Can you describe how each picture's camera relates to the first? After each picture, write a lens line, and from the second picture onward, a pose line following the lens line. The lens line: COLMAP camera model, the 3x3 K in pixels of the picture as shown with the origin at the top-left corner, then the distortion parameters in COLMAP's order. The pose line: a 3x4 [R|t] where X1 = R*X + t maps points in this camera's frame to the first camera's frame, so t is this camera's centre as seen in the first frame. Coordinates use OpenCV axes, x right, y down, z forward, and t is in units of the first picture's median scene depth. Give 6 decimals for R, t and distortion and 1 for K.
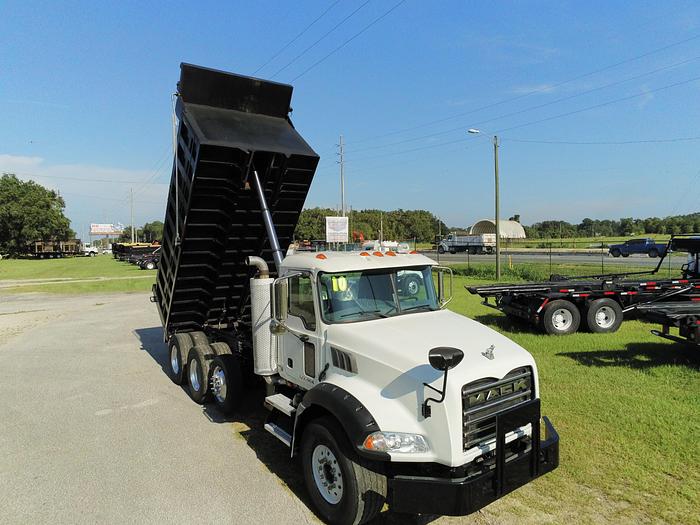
lens RADIAL K [[456.9, 0, 349.6], [0, 456.9, 261.8], [0, 0, 1]] dist [0.003948, 0.003497]
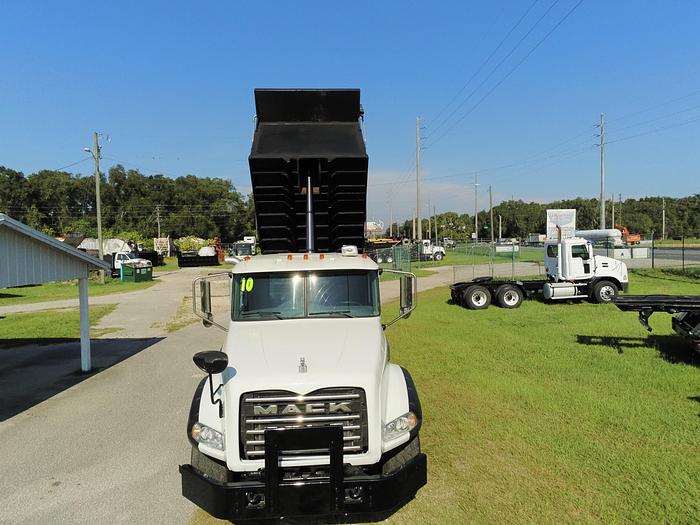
lens RADIAL K [[456.9, 0, 348.9], [0, 456.9, 261.8], [0, 0, 1]] dist [0.003948, 0.003497]
pose [[0.850061, 0.022632, -0.526198, 0.634227], [-0.017004, 0.999735, 0.015529, -0.022049], [0.526410, -0.004253, 0.850220, 0.181710]]
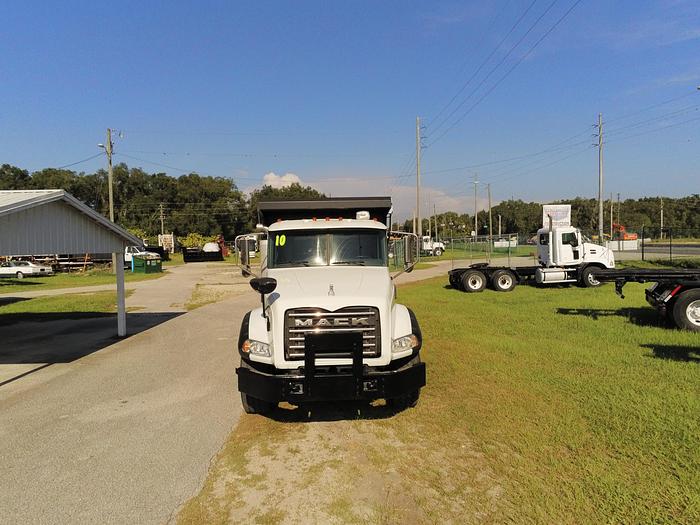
lens RADIAL K [[456.9, 0, 348.1], [0, 456.9, 261.9], [0, 0, 1]] dist [0.003948, 0.003497]
pose [[0.849212, 0.025516, -0.527436, 0.718211], [-0.020486, 0.999672, 0.015378, 0.073360], [0.527655, -0.002254, 0.849456, -0.017116]]
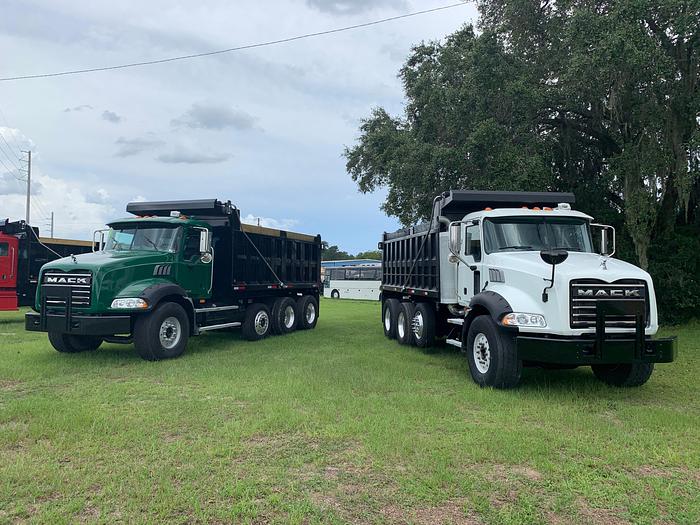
lens RADIAL K [[539.8, 0, 339.1], [0, 539.8, 248.7], [0, 0, 1]] dist [0.002803, 0.000277]
pose [[0.891990, 0.000009, -0.452055, 0.240038], [-0.040147, 0.996050, -0.079199, 0.222425], [0.450269, 0.088794, 0.888467, -0.551265]]
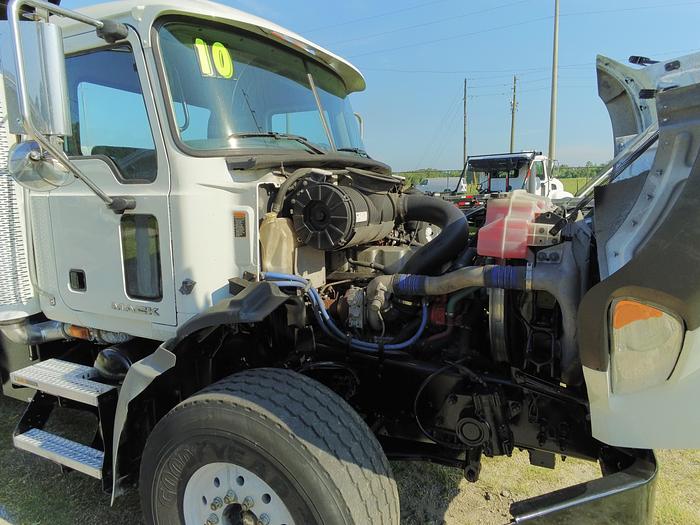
lens RADIAL K [[456.9, 0, 347.7], [0, 456.9, 262.3], [0, 0, 1]] dist [0.003948, 0.003497]
pose [[0.879254, -0.067446, 0.471554, -0.102447], [0.018556, 0.994024, 0.107574, 0.155164], [-0.475991, -0.085834, 0.875251, 0.493295]]
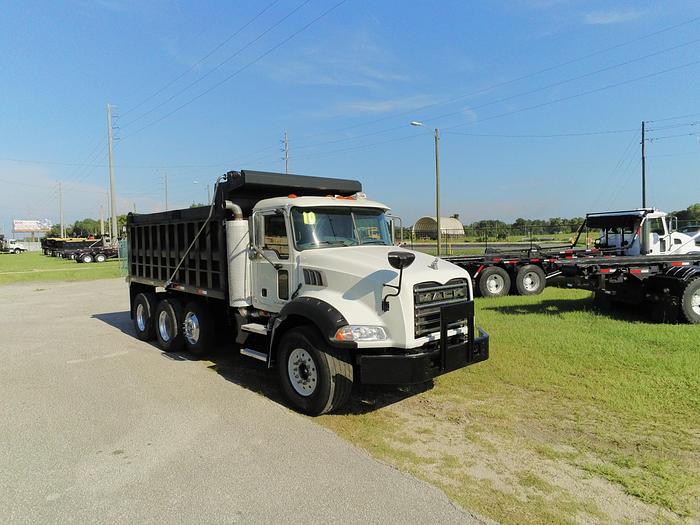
lens RADIAL K [[456.9, 0, 350.1], [0, 456.9, 262.4], [0, 0, 1]] dist [0.003948, 0.003497]
pose [[0.992584, -0.007294, 0.121340, -0.051738], [0.007057, 0.999972, 0.002381, 0.135876], [-0.121354, -0.001507, 0.992608, -0.146094]]
